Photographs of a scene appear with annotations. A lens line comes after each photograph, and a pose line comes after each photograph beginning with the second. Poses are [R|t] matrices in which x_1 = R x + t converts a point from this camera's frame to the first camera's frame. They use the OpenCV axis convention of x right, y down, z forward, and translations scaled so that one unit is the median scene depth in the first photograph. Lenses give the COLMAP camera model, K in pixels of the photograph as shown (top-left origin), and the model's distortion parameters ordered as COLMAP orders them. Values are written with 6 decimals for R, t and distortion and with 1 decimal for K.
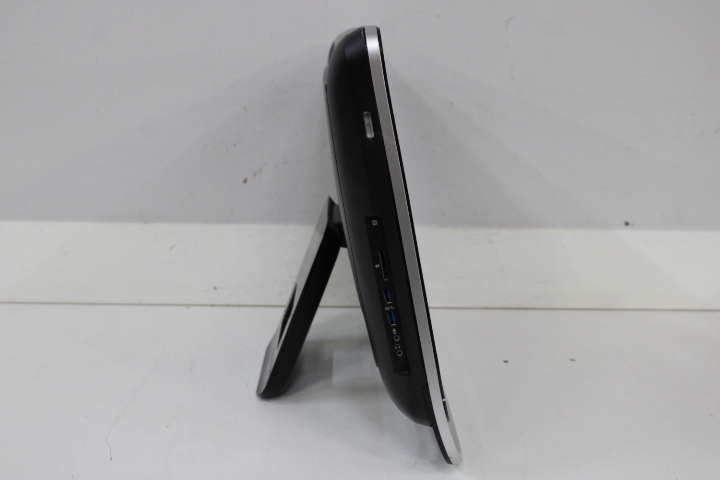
lens RADIAL K [[843.0, 0, 360.6], [0, 843.0, 240.1], [0, 0, 1]] dist [-0.096130, 0.000000]
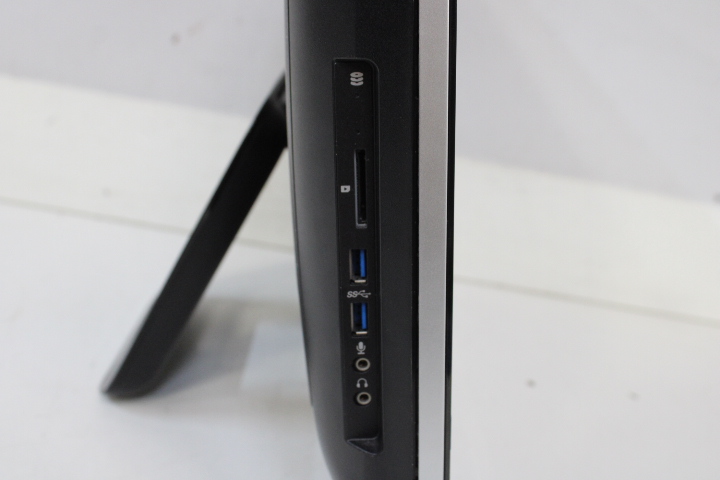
lens RADIAL K [[843.0, 0, 359.9], [0, 843.0, 240.7], [0, 0, 1]] dist [-0.096130, 0.000000]
pose [[0.986604, 0.160010, 0.031778, 0.017403], [-0.161986, 0.983966, 0.074647, 0.023265], [-0.019324, -0.078795, 0.996704, 0.577263]]
